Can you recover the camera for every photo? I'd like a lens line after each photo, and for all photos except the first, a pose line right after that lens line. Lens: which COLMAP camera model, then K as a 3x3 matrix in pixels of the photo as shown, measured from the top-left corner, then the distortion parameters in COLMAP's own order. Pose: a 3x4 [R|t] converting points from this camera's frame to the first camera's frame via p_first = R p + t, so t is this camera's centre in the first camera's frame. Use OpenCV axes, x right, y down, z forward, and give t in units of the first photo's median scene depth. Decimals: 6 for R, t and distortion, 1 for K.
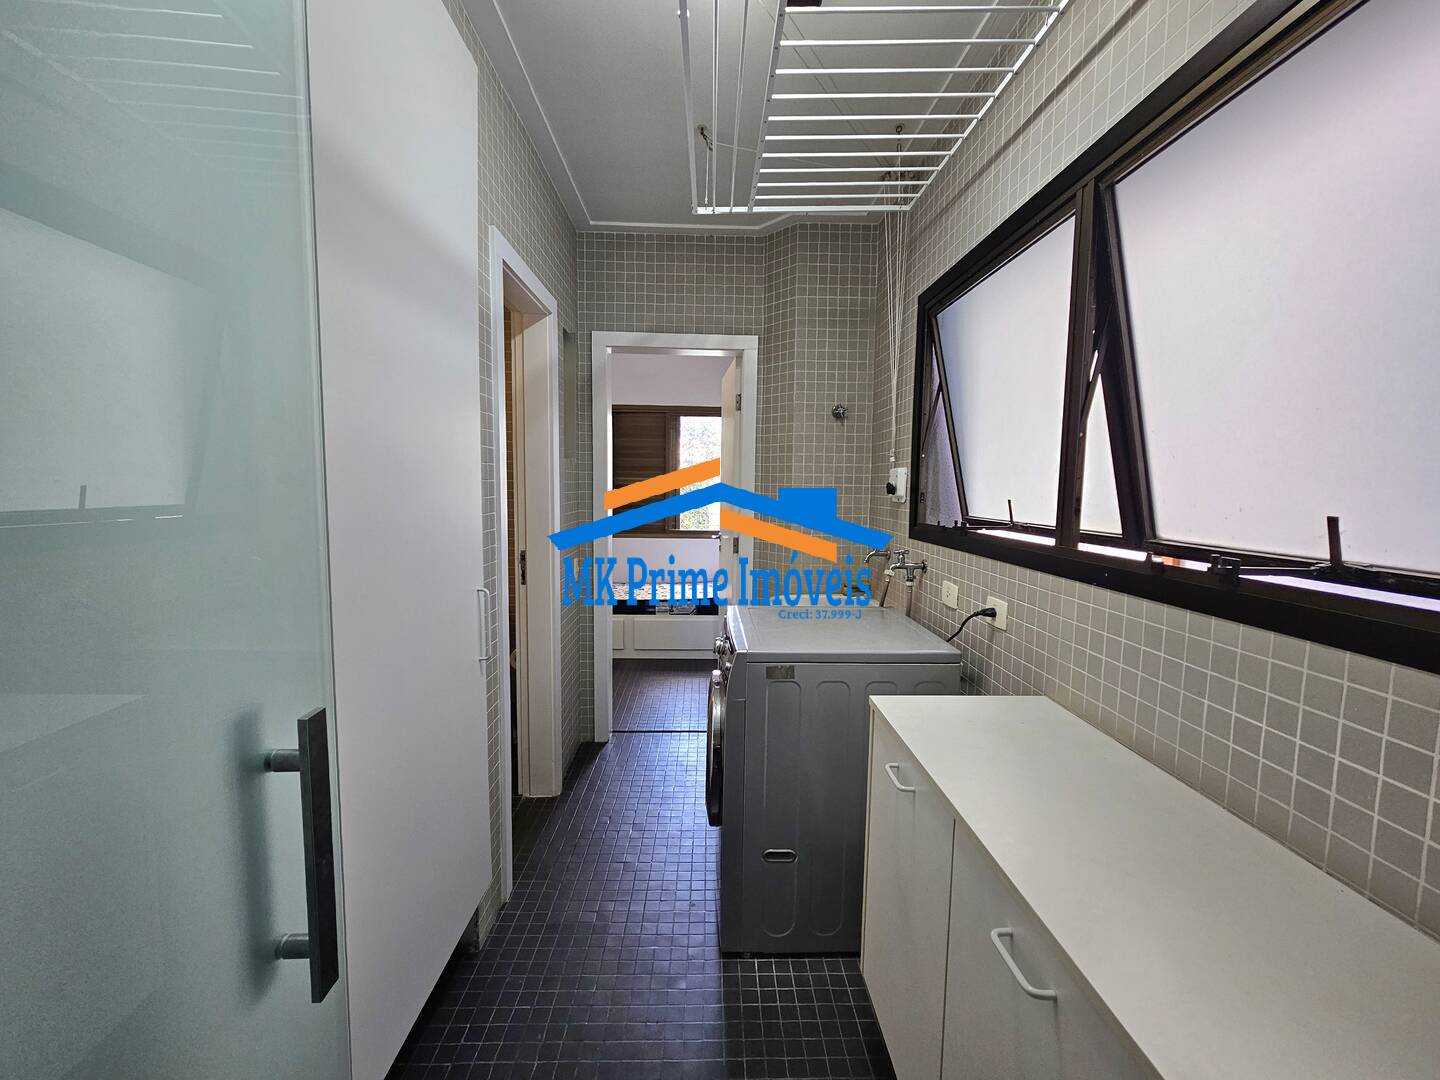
lens RADIAL K [[588.7, 0, 720.1], [0, 588.7, 540.7], [0, 0, 1]] dist [-0.003245, 0.001572]
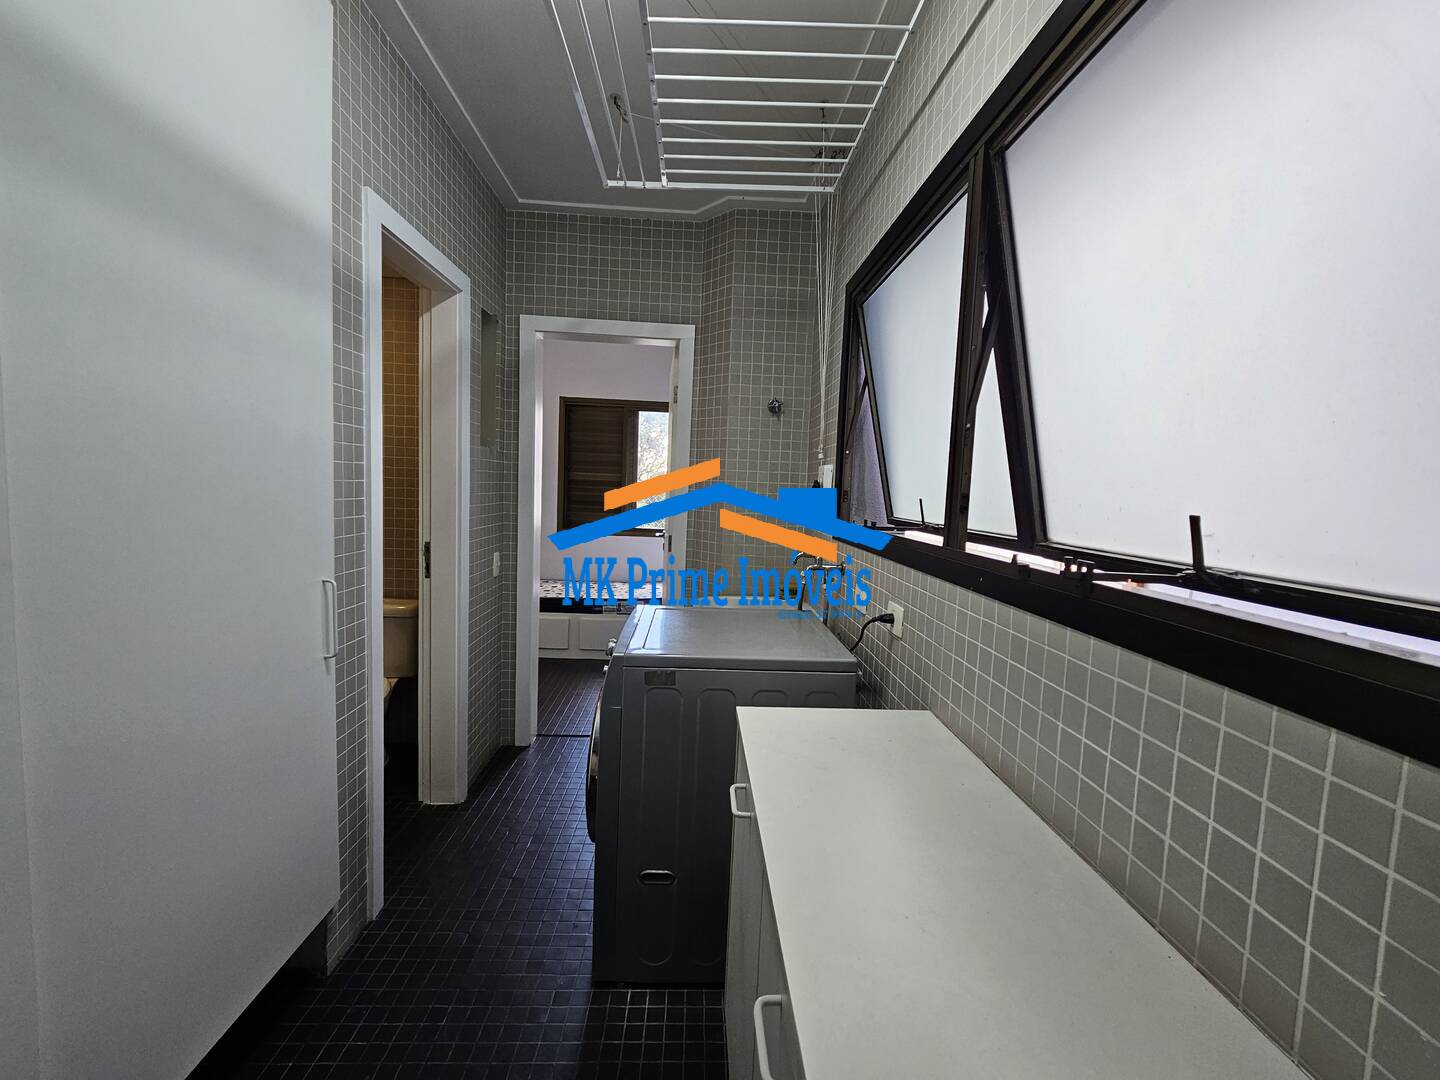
lens RADIAL K [[588.7, 0, 720.2], [0, 588.7, 539.0], [0, 0, 1]] dist [-0.003245, 0.001572]
pose [[0.999544, 0.025338, 0.016395, 0.159267], [-0.025234, 0.999660, -0.006522, 0.008549], [-0.016555, 0.006105, 0.999844, 0.068794]]
